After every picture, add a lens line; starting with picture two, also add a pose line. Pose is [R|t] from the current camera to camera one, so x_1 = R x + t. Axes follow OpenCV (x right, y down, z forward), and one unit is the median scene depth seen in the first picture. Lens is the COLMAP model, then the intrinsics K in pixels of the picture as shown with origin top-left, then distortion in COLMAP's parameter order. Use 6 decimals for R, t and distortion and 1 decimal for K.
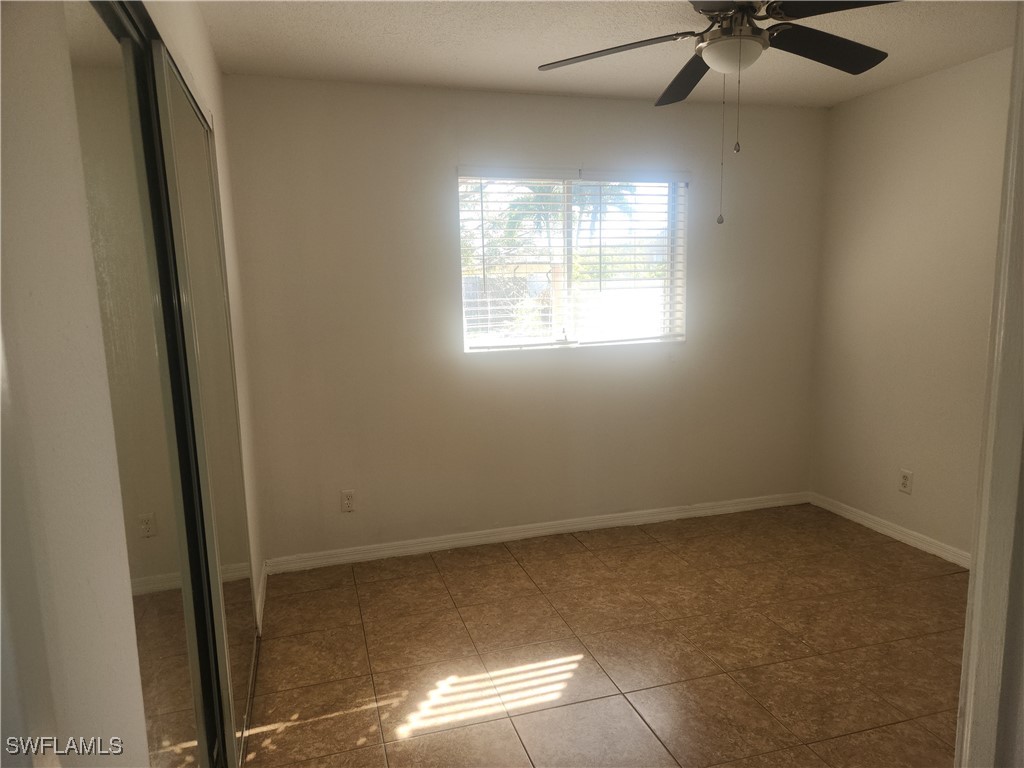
lens RADIAL K [[685.0, 0, 512.0], [0, 685.0, 384.0], [0, 0, 1]] dist [0.064190, -0.050972]
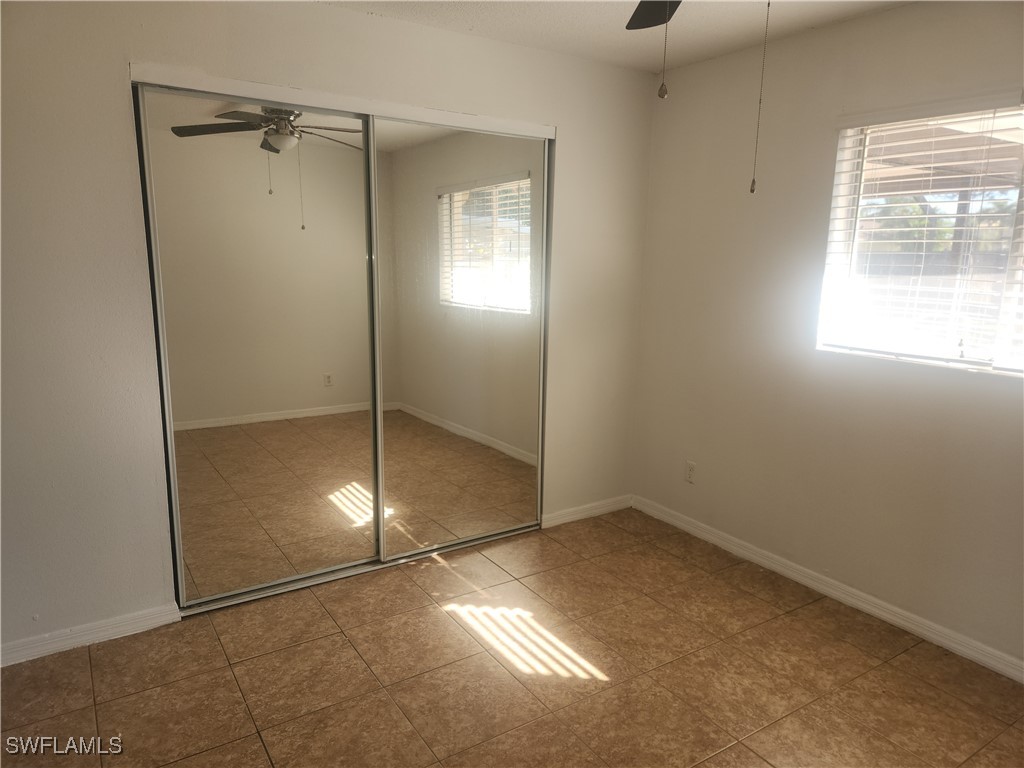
lens RADIAL K [[685.0, 0, 512.0], [0, 685.0, 384.0], [0, 0, 1]] dist [0.064190, -0.050972]
pose [[0.284759, 0.206923, -0.936000, 0.683634], [-0.163816, 0.972565, 0.165169, -0.092726], [0.944498, 0.106299, 0.310844, 0.457153]]
